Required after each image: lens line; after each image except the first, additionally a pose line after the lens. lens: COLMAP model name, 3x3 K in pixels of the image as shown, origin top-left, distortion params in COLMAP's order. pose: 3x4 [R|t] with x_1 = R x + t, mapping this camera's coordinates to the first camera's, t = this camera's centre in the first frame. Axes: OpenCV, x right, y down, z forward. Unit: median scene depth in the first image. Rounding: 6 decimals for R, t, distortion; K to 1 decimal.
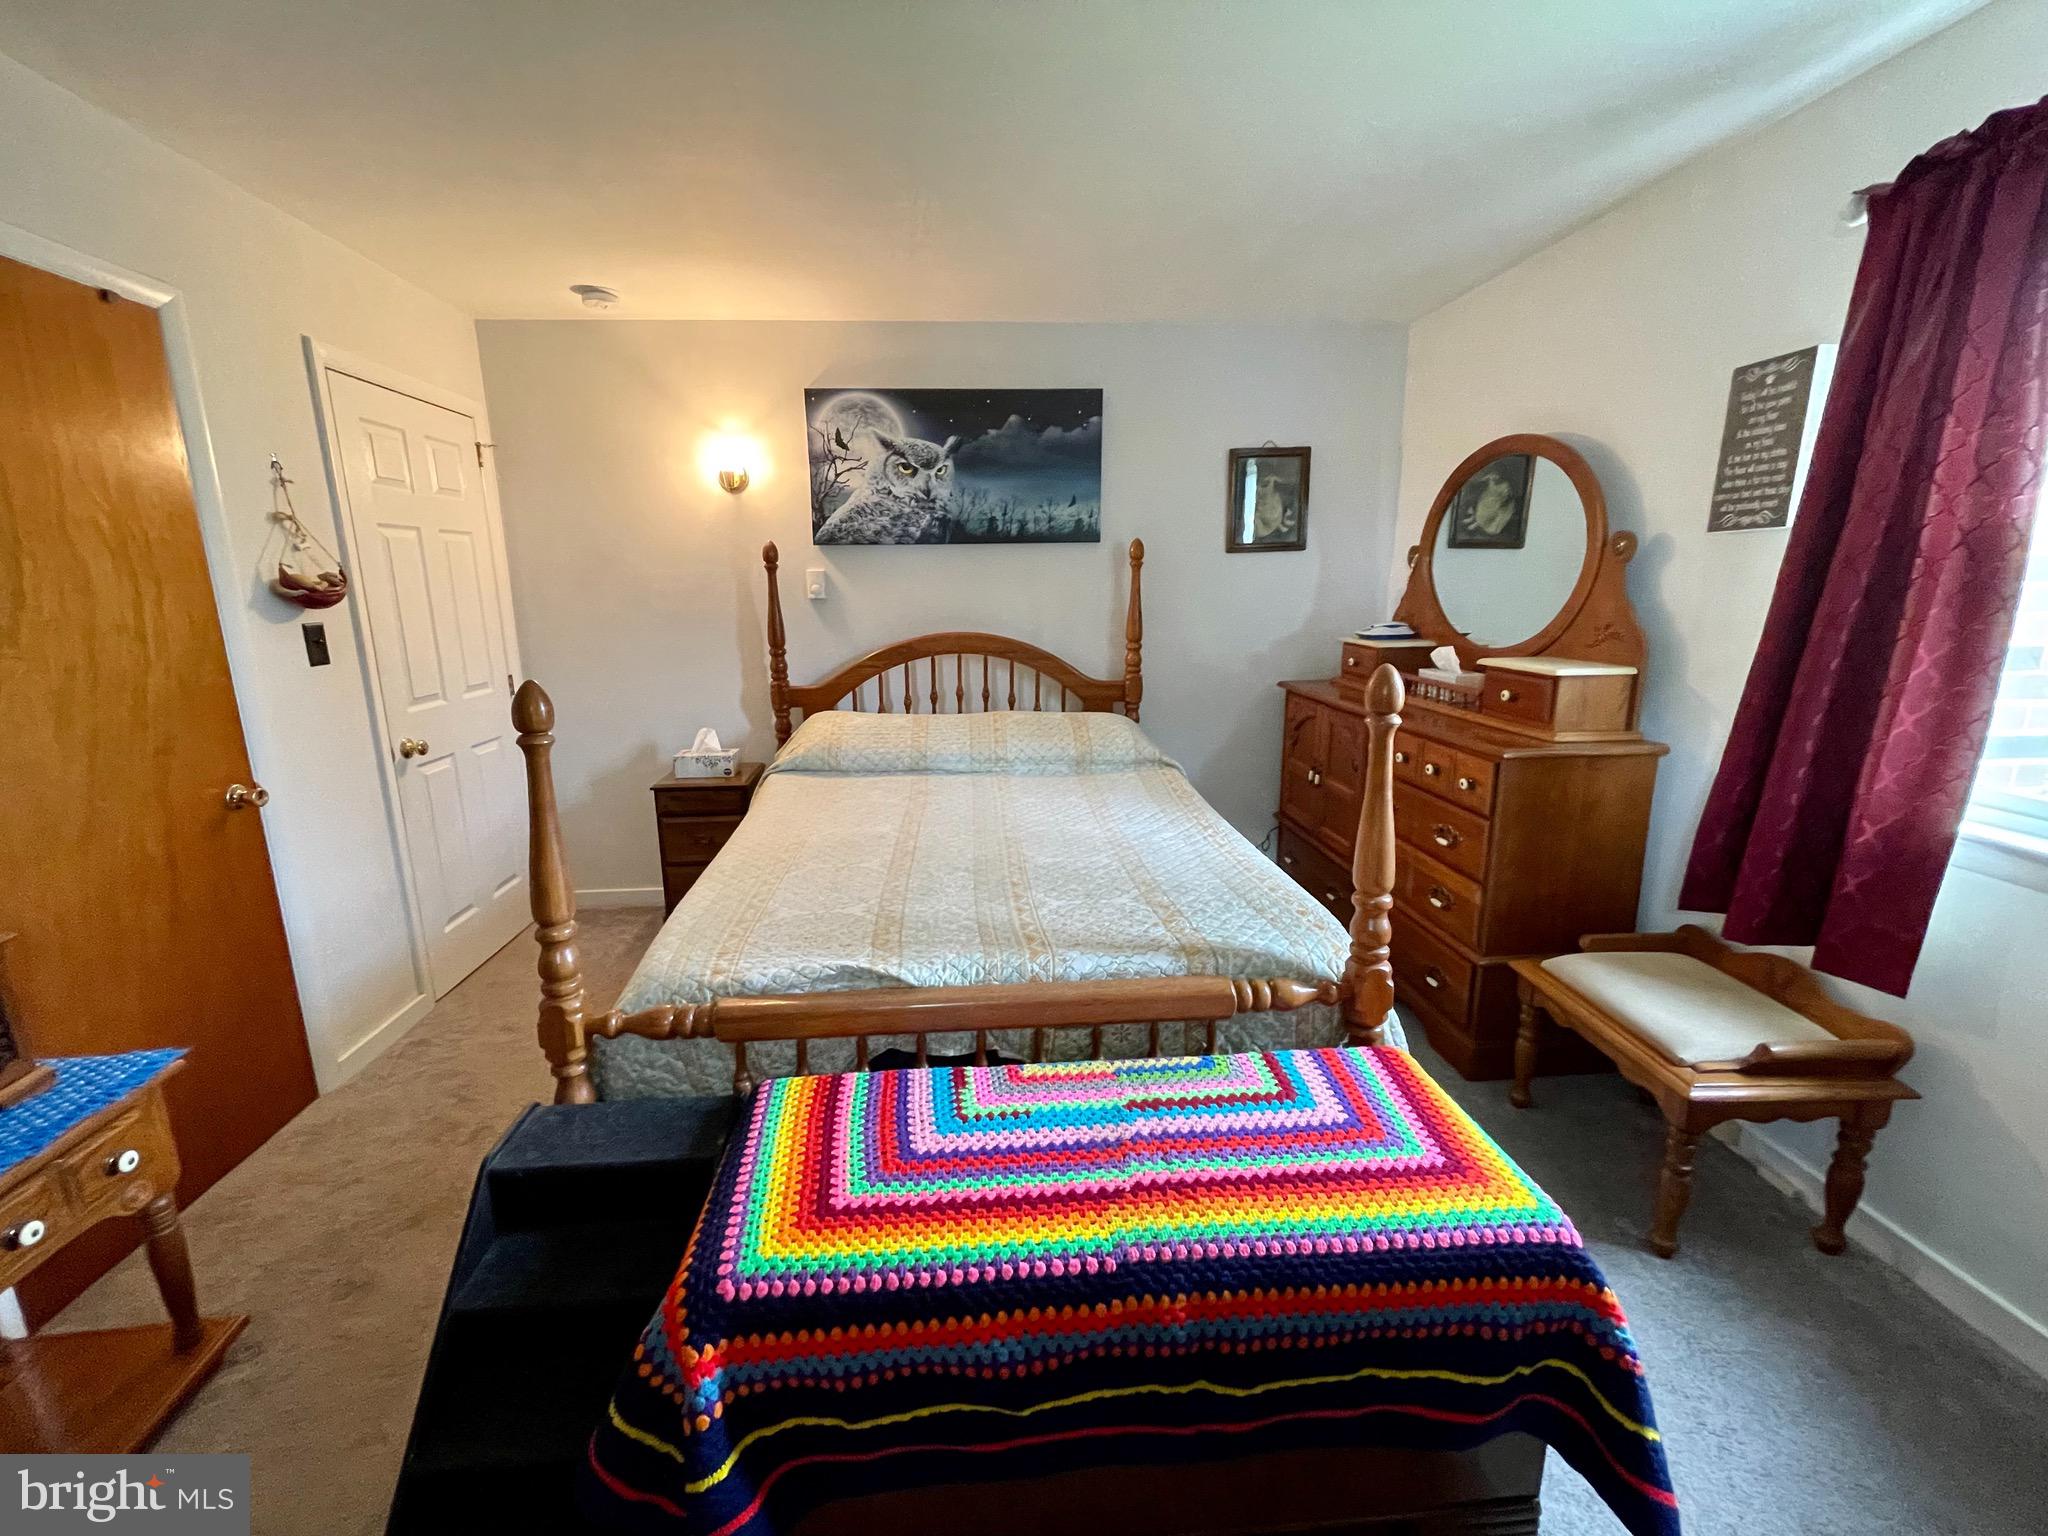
lens RADIAL K [[825.9, 0, 1010.6], [0, 825.9, 763.7], [0, 0, 1]] dist [-0.005402, 0.000605]
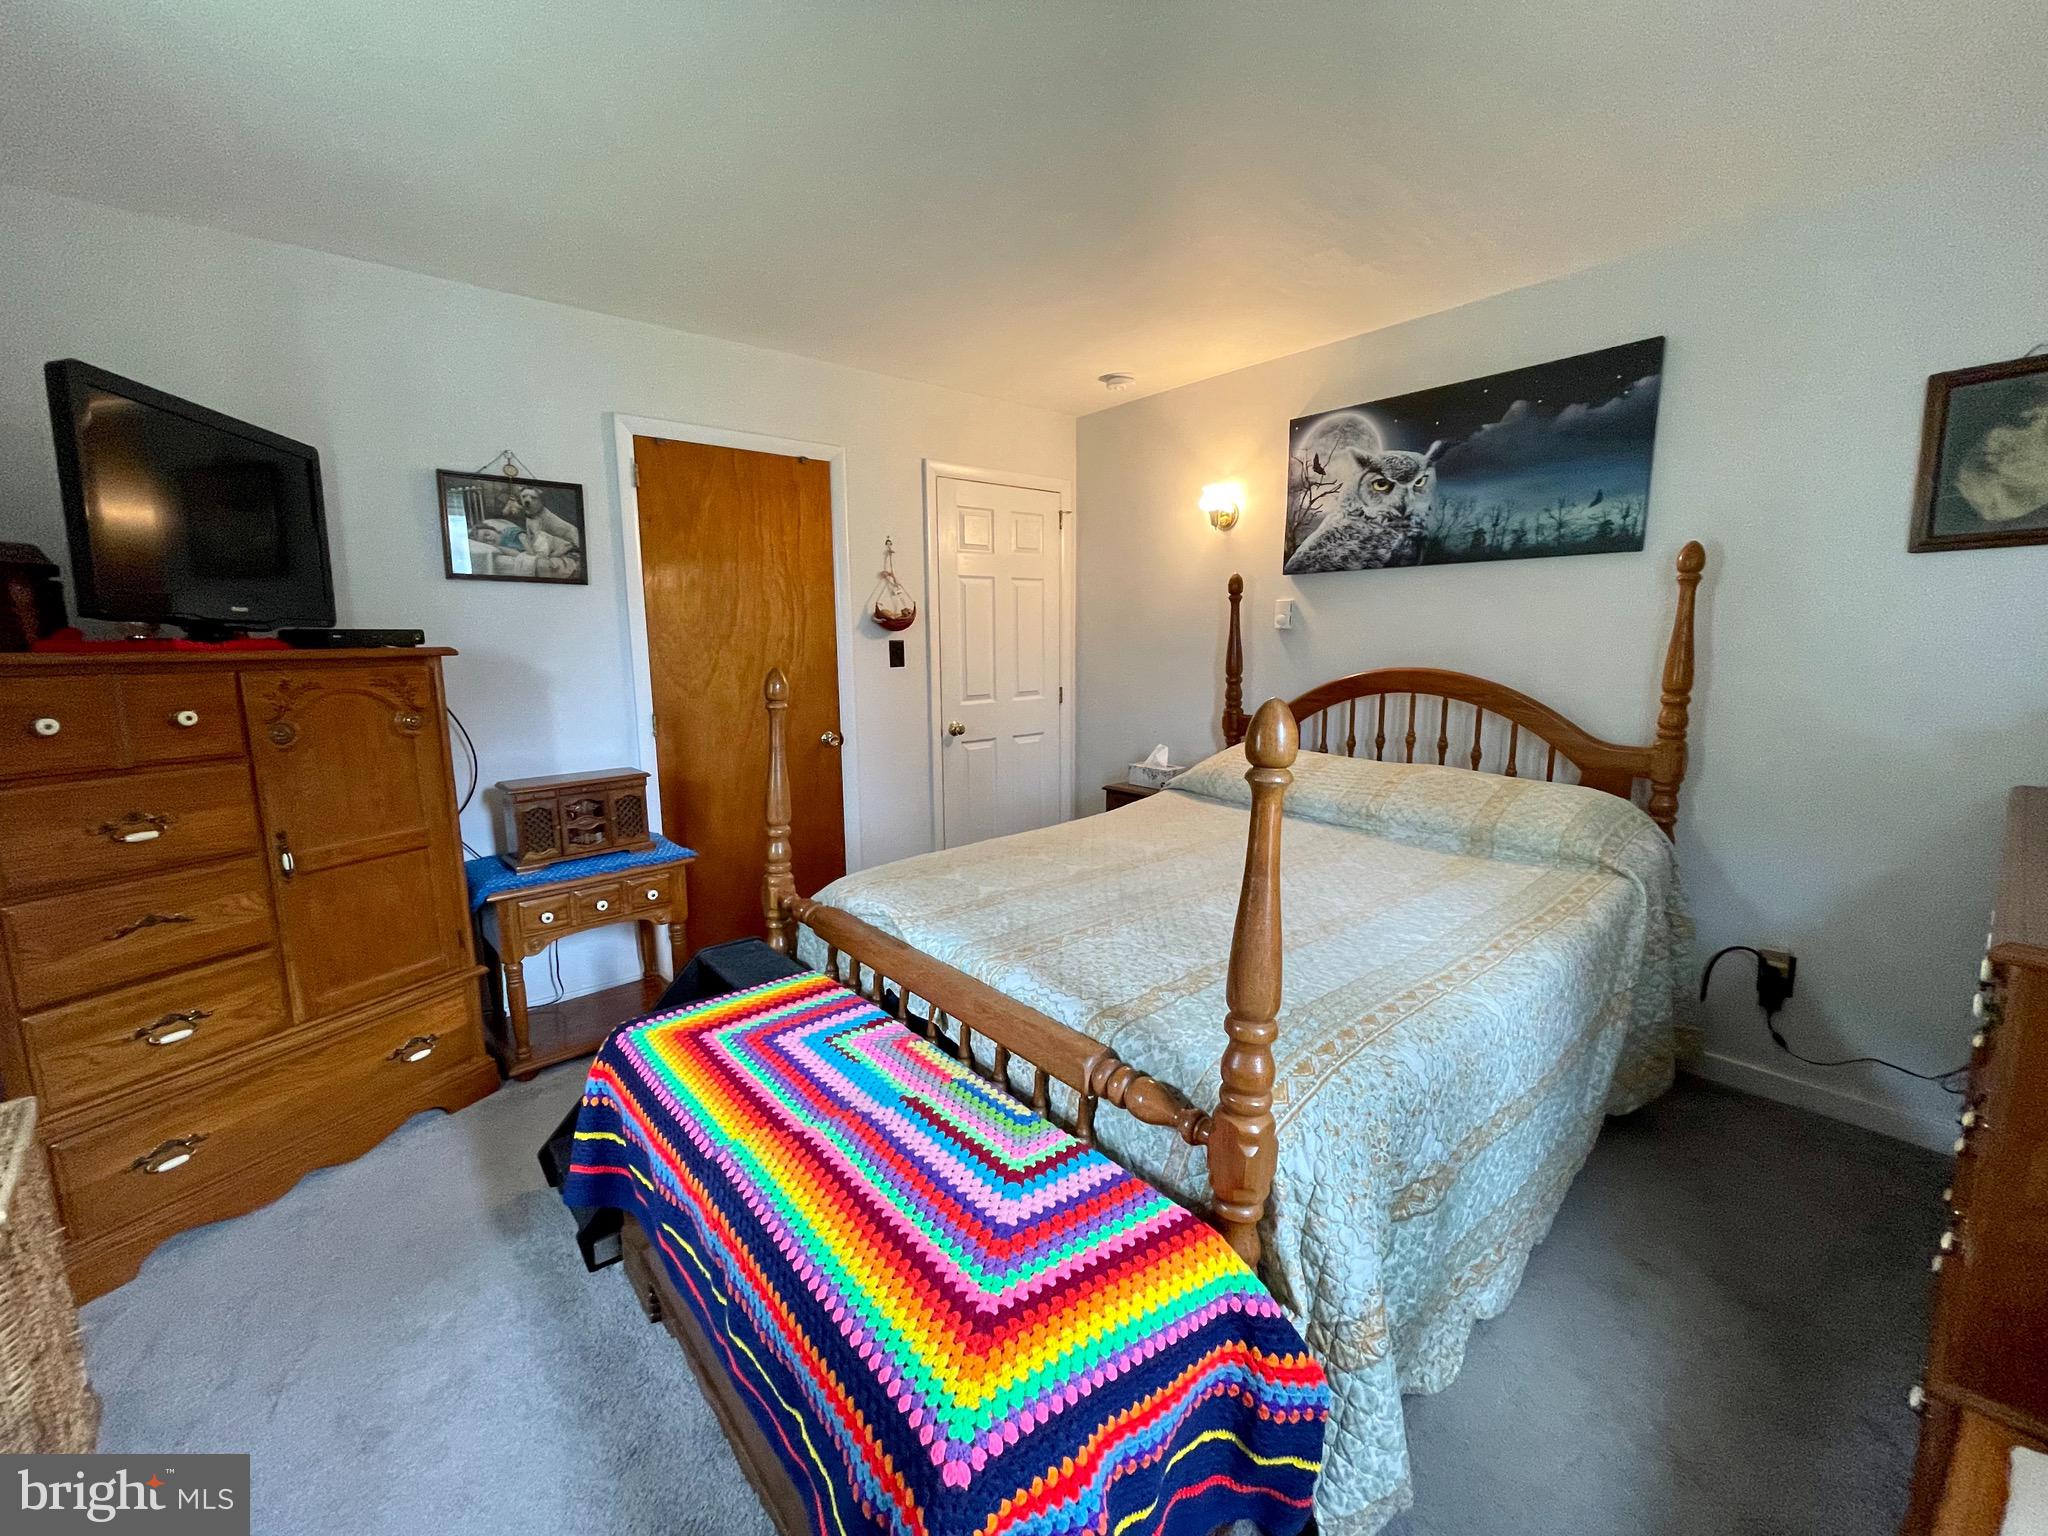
lens RADIAL K [[825.9, 0, 1004.5], [0, 825.9, 762.0], [0, 0, 1]] dist [-0.005402, 0.000605]
pose [[0.583379, 0.130742, -0.801608, 0.394907], [-0.170323, 0.984706, 0.036651, -0.023696], [0.794141, 0.115151, 0.596725, 0.172776]]
